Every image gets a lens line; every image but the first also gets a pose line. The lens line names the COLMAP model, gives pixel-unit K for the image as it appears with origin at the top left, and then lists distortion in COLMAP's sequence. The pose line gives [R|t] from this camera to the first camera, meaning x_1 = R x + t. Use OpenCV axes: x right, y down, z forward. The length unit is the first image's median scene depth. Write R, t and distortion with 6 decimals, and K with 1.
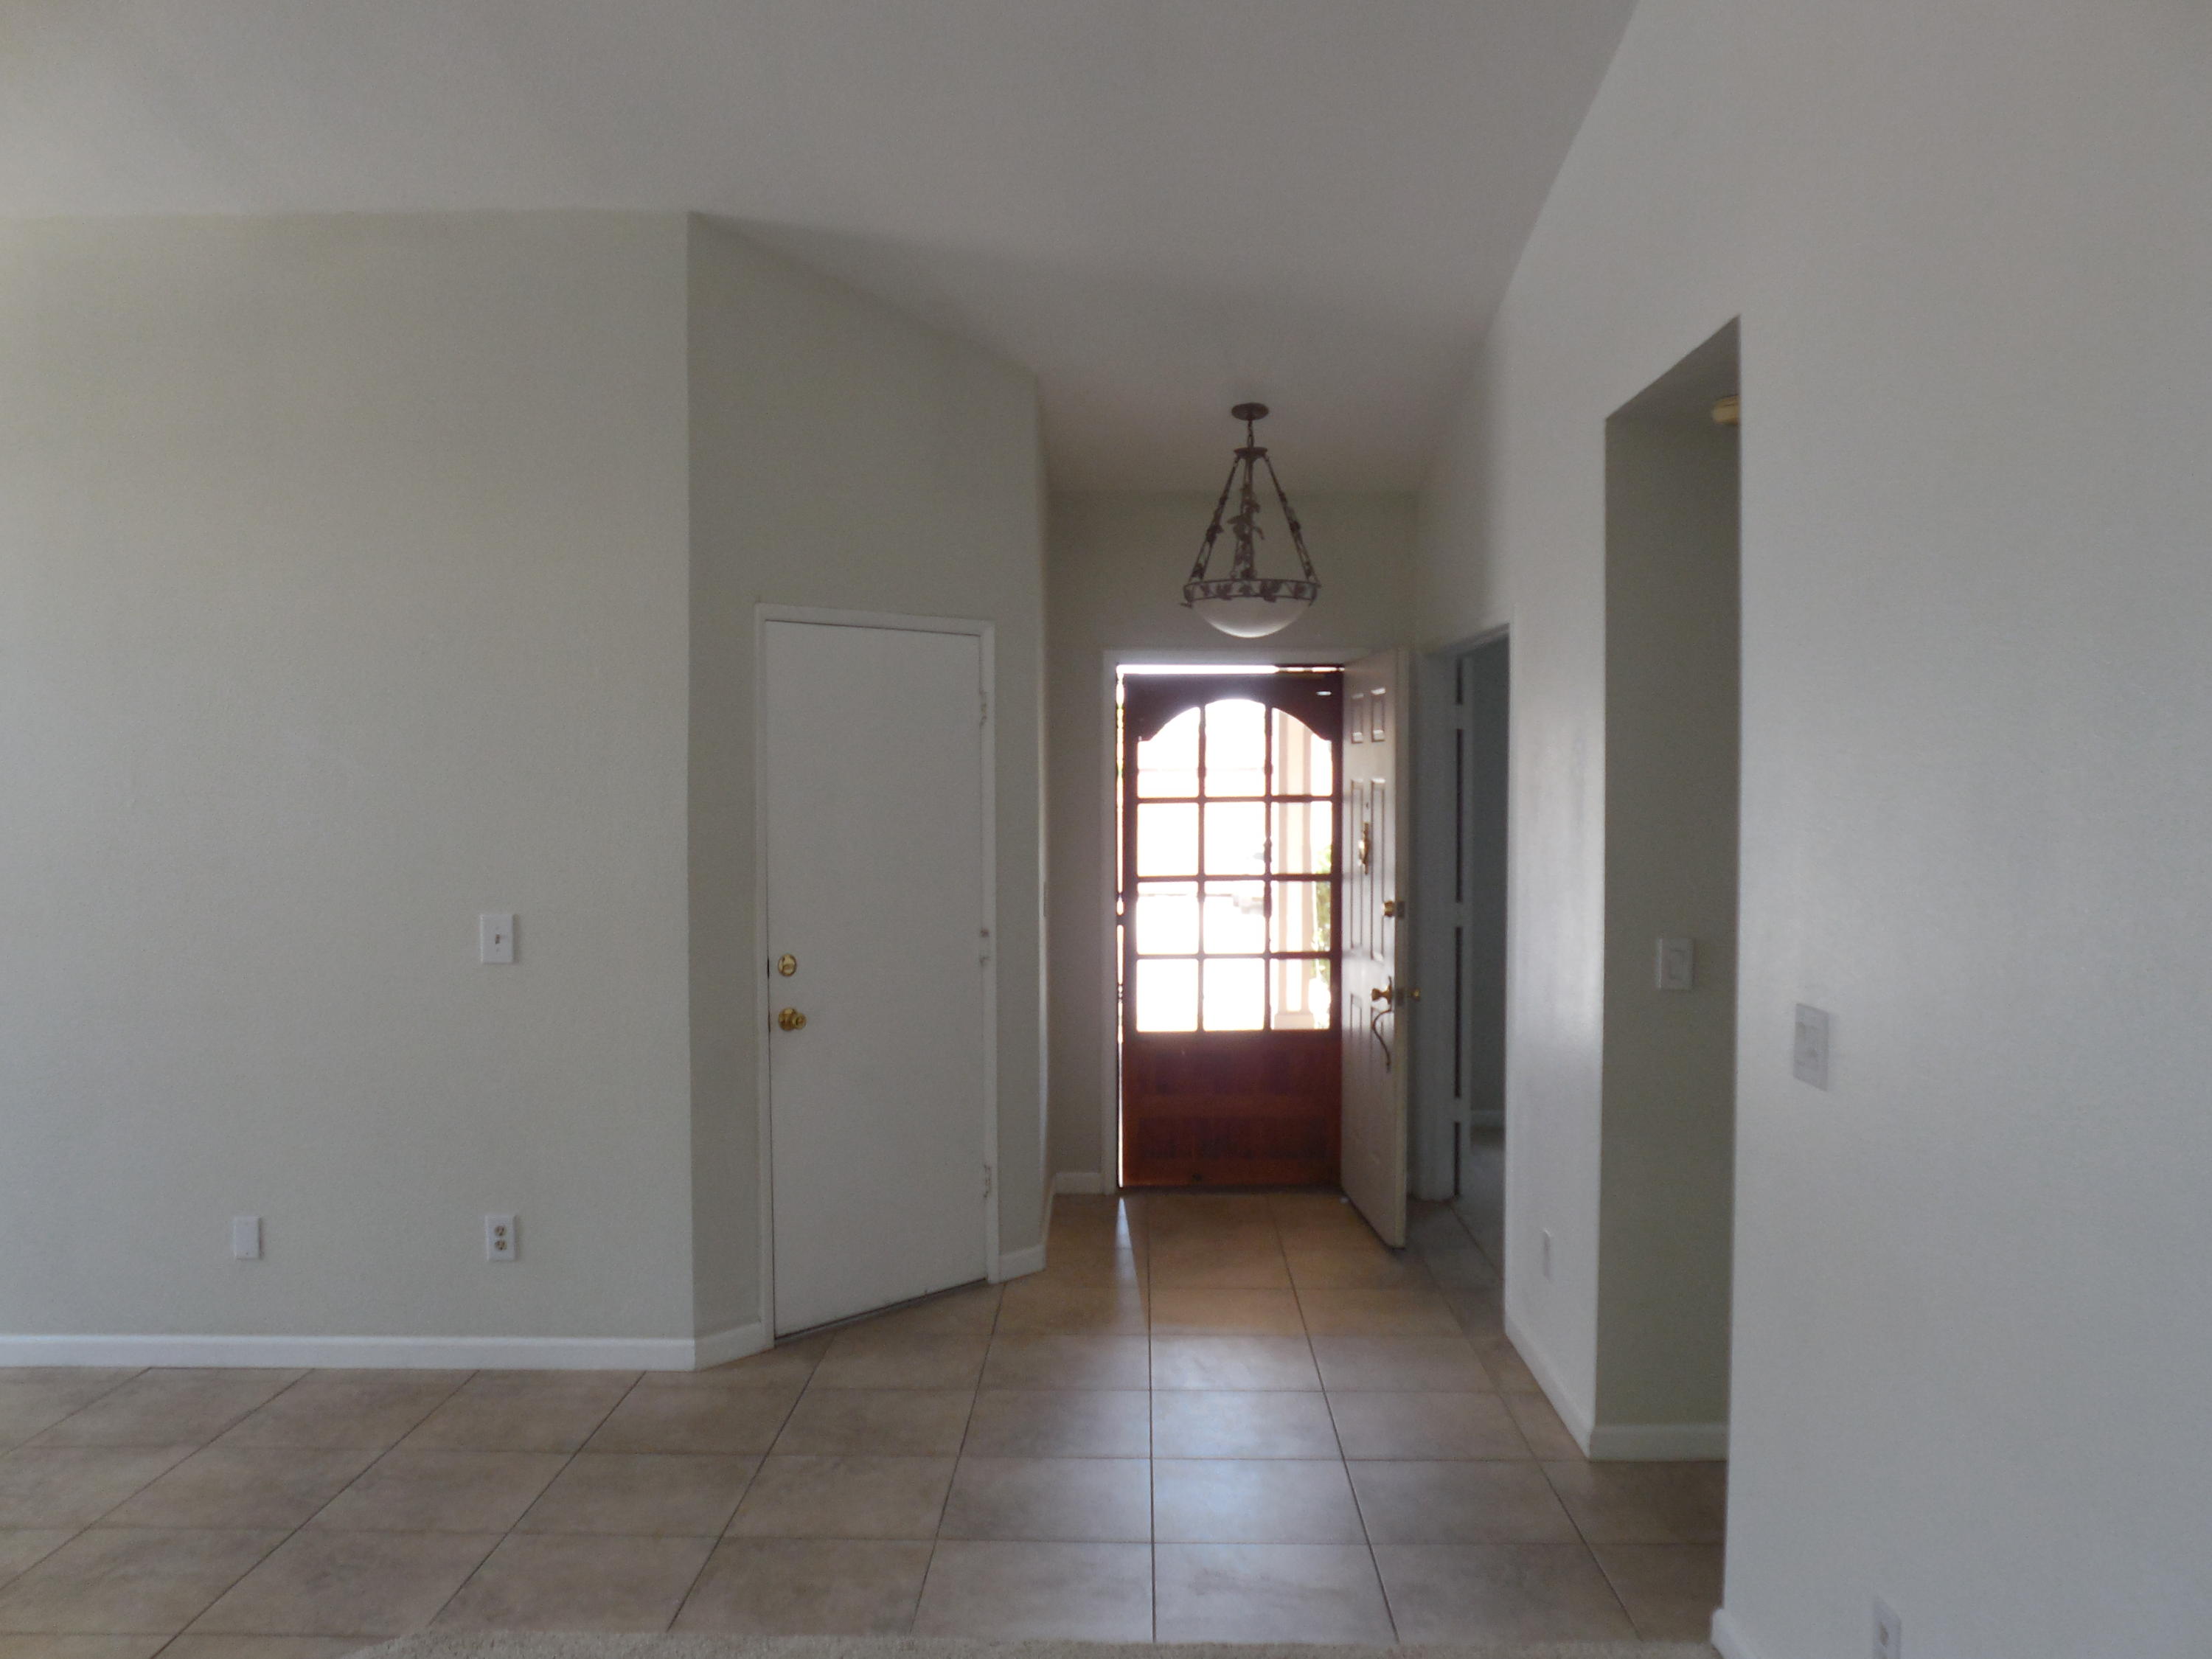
lens RADIAL K [[1740.0, 0, 1120.8], [0, 1740.0, 834.2], [0, 0, 1]] dist [-0.075985, 0.073755]
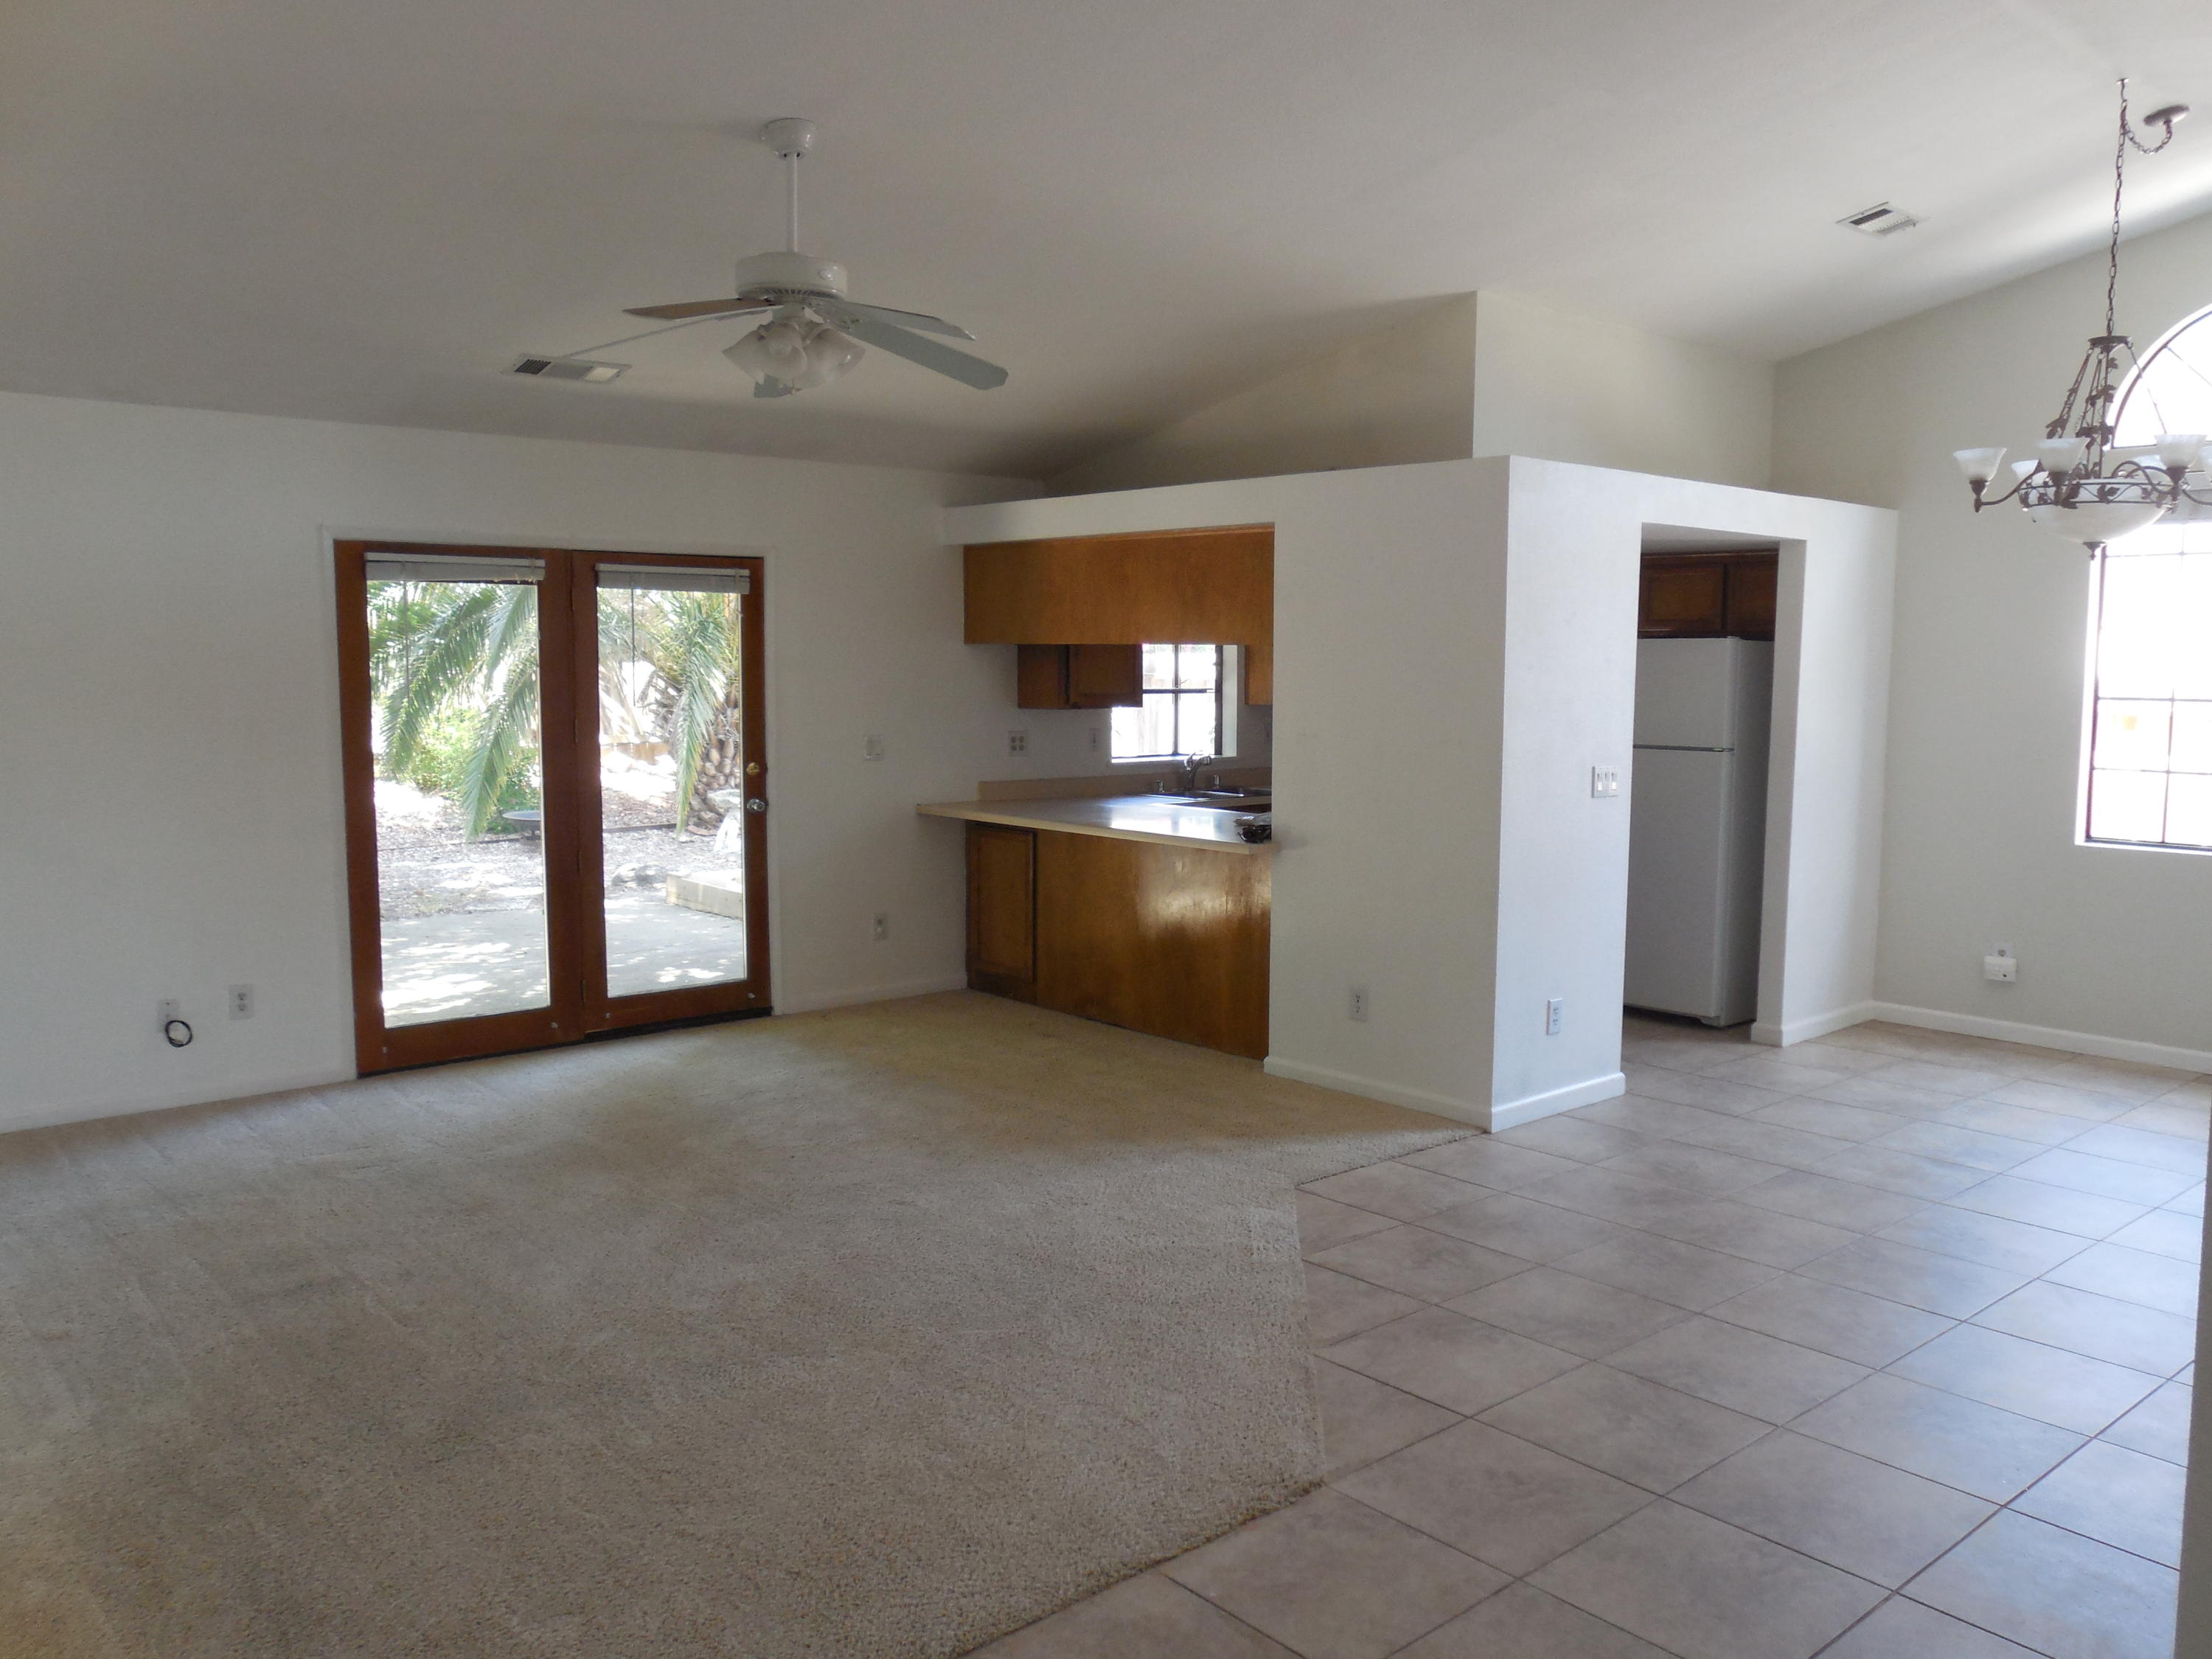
lens RADIAL K [[1740.0, 0, 1120.8], [0, 1740.0, 834.2], [0, 0, 1]] dist [-0.075985, 0.073755]
pose [[-0.741394, 0.065657, -0.667851, 0.323931], [-0.026933, 0.991489, 0.127373, -0.046524], [0.670530, 0.112421, -0.733316, 1.513683]]
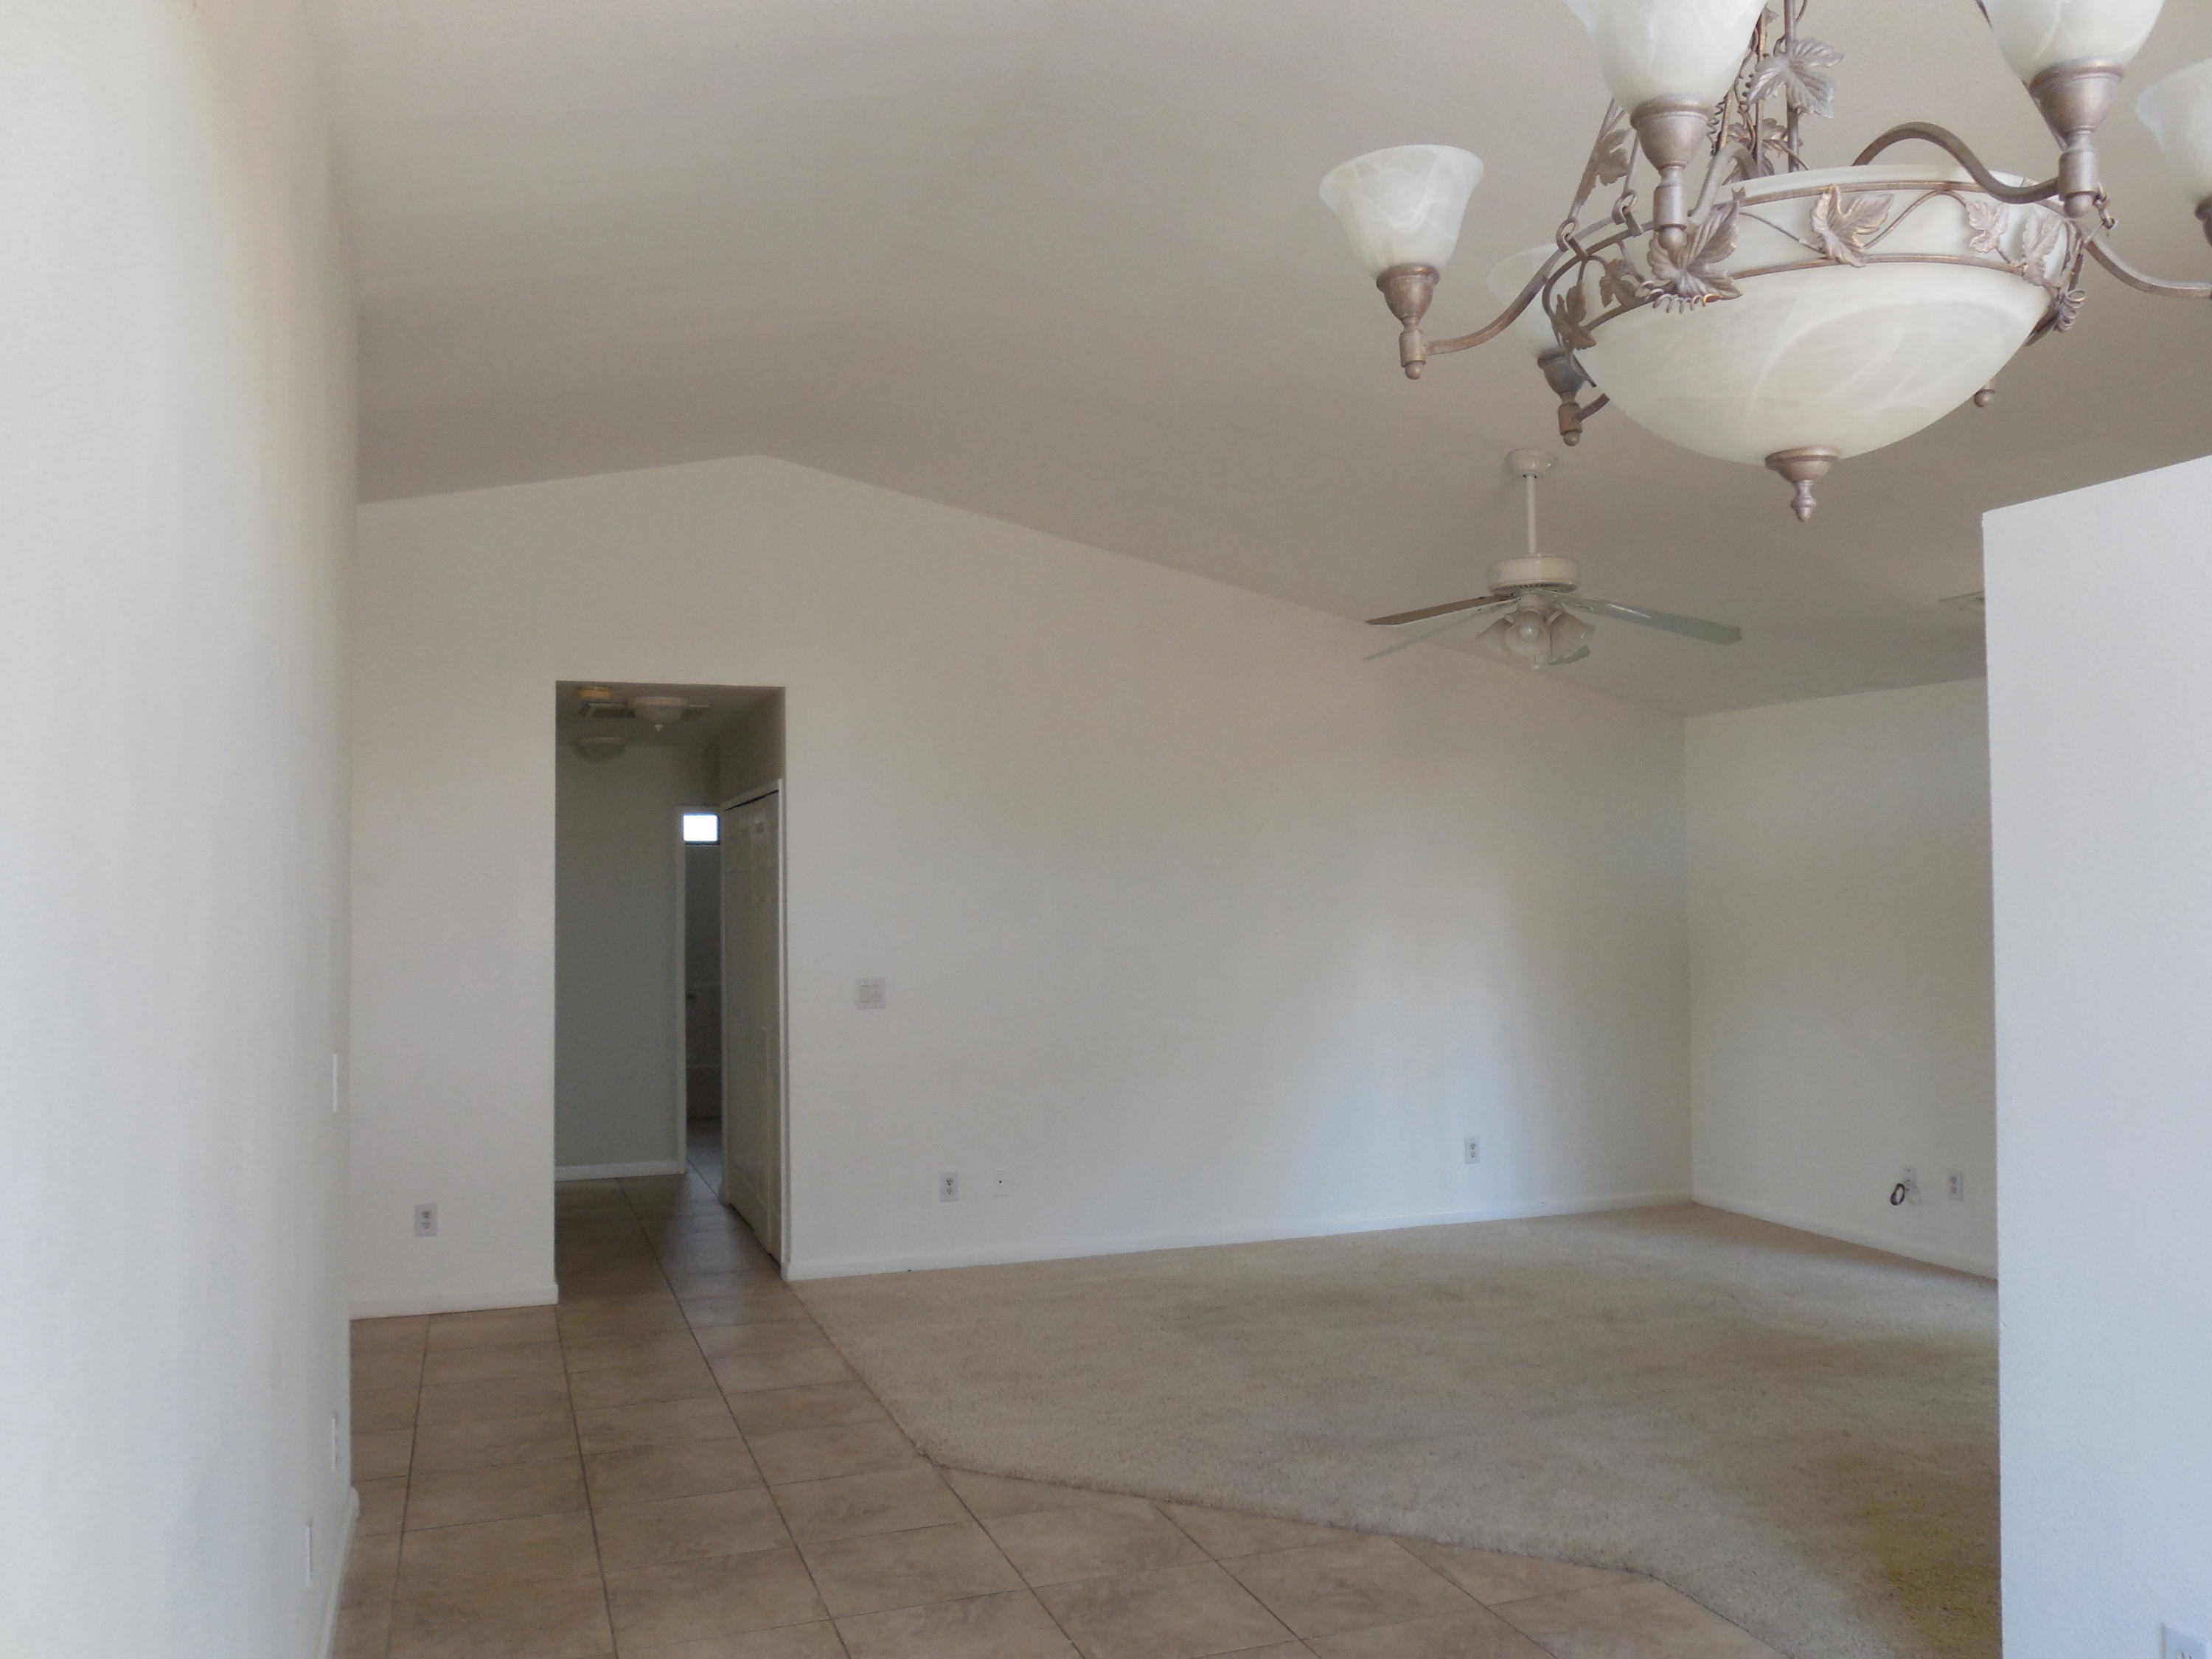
lens RADIAL K [[1740.0, 0, 1120.8], [0, 1740.0, 834.2], [0, 0, 1]] dist [-0.075985, 0.073755]
pose [[-0.357398, 0.033348, 0.933357, -1.736909], [0.038376, 0.999043, -0.021000, -0.035505], [-0.933163, 0.028313, -0.358335, 1.263876]]
